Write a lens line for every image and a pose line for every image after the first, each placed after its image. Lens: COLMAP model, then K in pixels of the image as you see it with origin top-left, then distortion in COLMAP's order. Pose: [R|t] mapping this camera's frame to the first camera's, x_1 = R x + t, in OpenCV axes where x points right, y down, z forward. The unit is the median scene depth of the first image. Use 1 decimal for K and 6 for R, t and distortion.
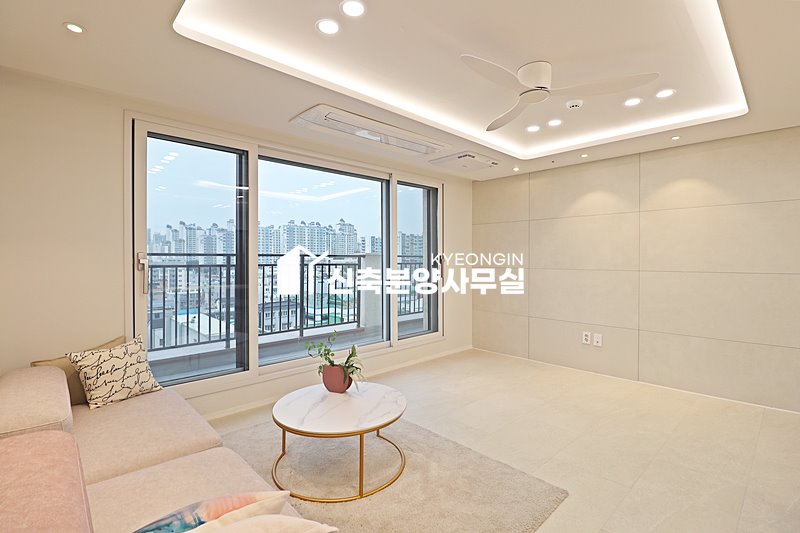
lens RADIAL K [[374.3, 0, 403.5], [0, 374.3, 262.5], [0, 0, 1]] dist [0.000845, -0.011934]
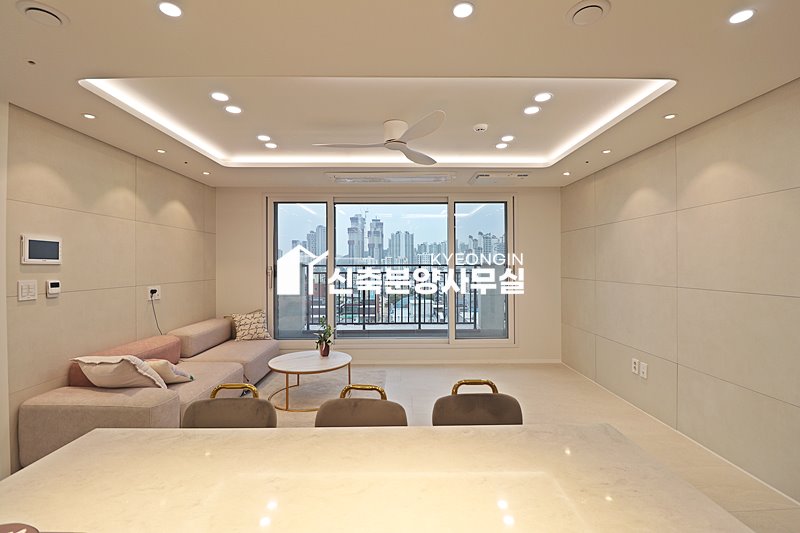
lens RADIAL K [[369.3, 0, 402.6], [0, 369.3, 263.6], [0, 0, 1]] dist [-0.000916, -0.013325]
pose [[0.734519, -0.003699, -0.678578, 0.732266], [-0.003901, 0.999946, -0.009674, -0.016665], [0.678577, 0.009753, 0.734465, 0.056391]]
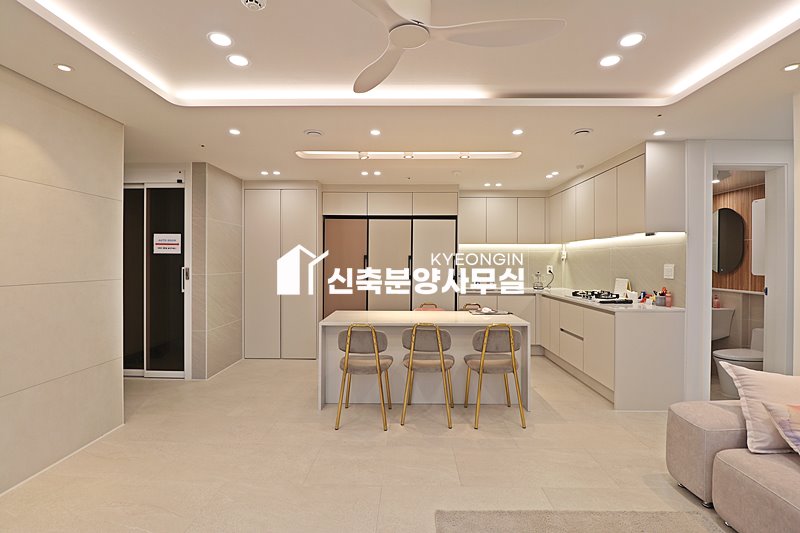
lens RADIAL K [[374.3, 0, 403.5], [0, 374.3, 262.5], [0, 0, 1]] dist [0.000845, -0.011934]
pose [[-0.715703, -0.002942, 0.698399, -0.084386], [0.004636, 0.999949, 0.008963, -0.012908], [-0.698390, 0.009653, -0.715653, 0.913494]]
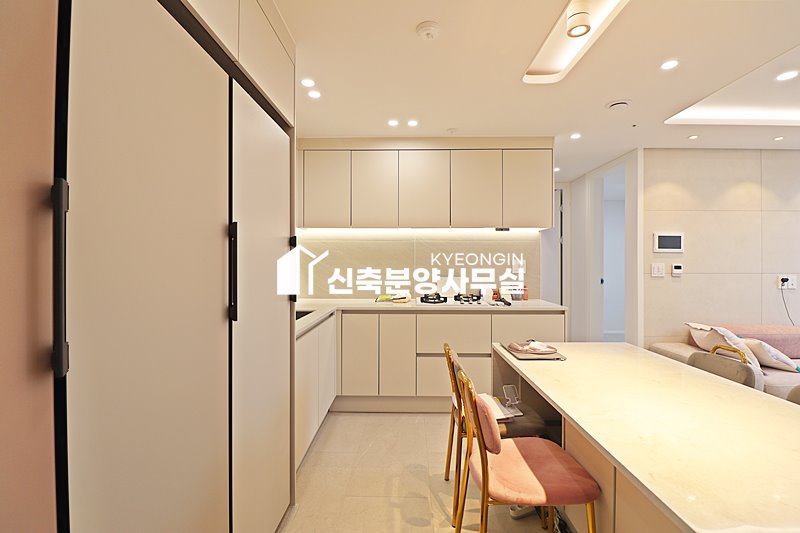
lens RADIAL K [[369.3, 0, 402.6], [0, 369.3, 263.6], [0, 0, 1]] dist [-0.000916, -0.013325]
pose [[-0.699942, 0.000701, -0.714199, 0.955990], [-0.007751, 0.999933, 0.008577, 0.006298], [0.714157, 0.011539, -0.699890, 0.267948]]
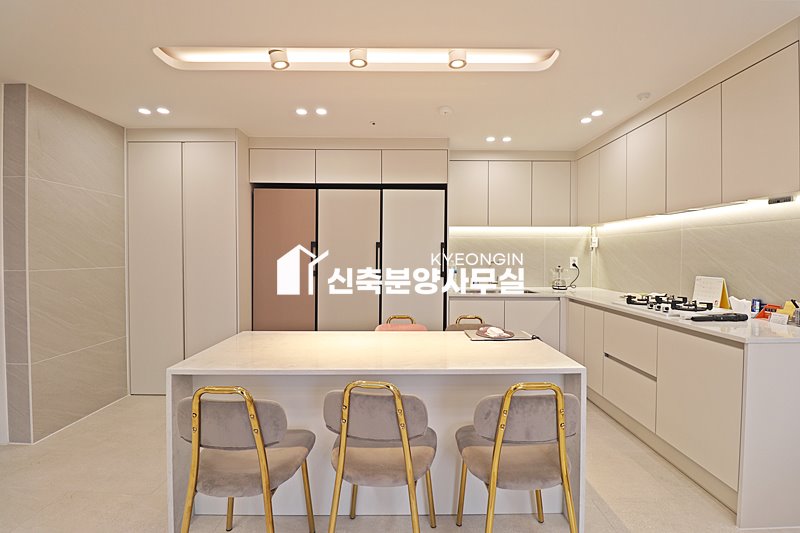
lens RADIAL K [[369.3, 0, 402.6], [0, 369.3, 263.6], [0, 0, 1]] dist [-0.000916, -0.013325]
pose [[-0.726195, -0.016568, 0.687289, 0.163709], [0.005233, 0.999547, 0.029625, 0.000215], [-0.687469, 0.025111, -0.725779, 0.560799]]
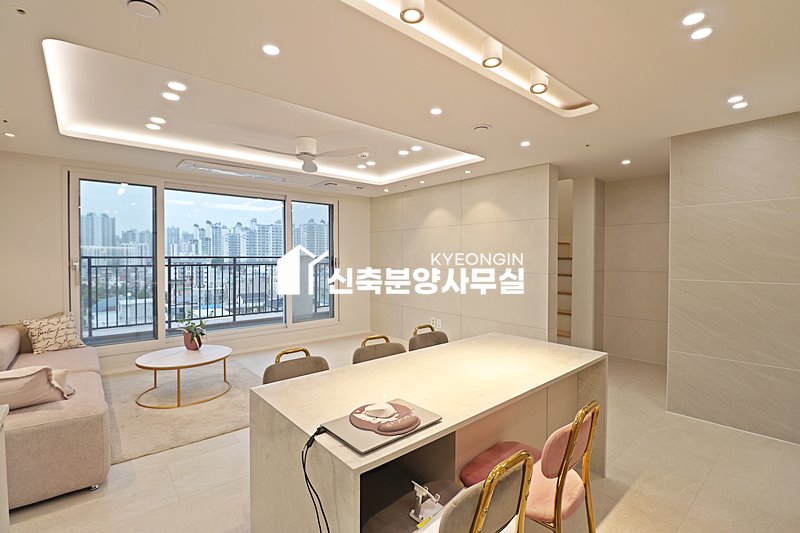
lens RADIAL K [[368.7, 0, 403.4], [0, 368.7, 263.1], [0, 0, 1]] dist [-0.000683, -0.011136]
pose [[0.998780, 0.001936, -0.049348, 0.494433], [-0.001559, 0.999969, 0.007686, -0.013555], [0.049361, -0.007600, 0.998752, -0.297218]]
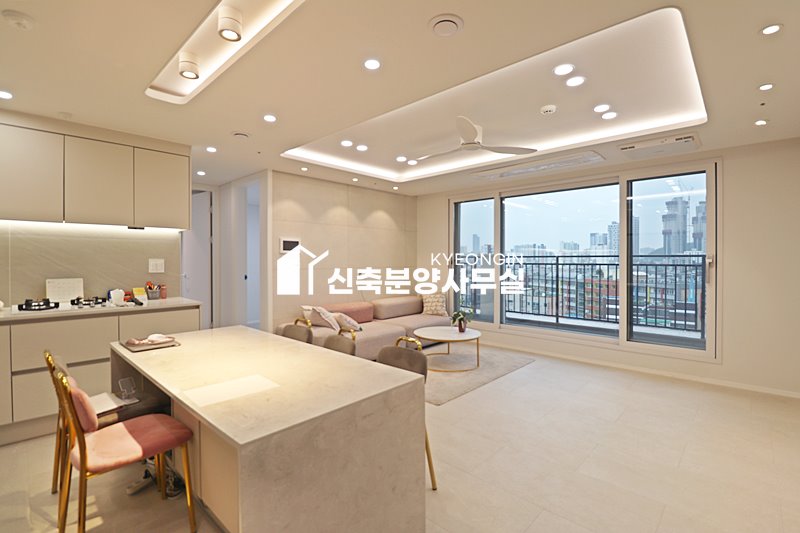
lens RADIAL K [[368.7, 0, 403.4], [0, 368.7, 263.1], [0, 0, 1]] dist [-0.000683, -0.011136]
pose [[0.063063, 0.010291, -0.997956, 1.055670], [-0.010548, 0.999898, 0.009644, -0.003312], [0.997954, 0.009918, 0.063165, 0.391959]]
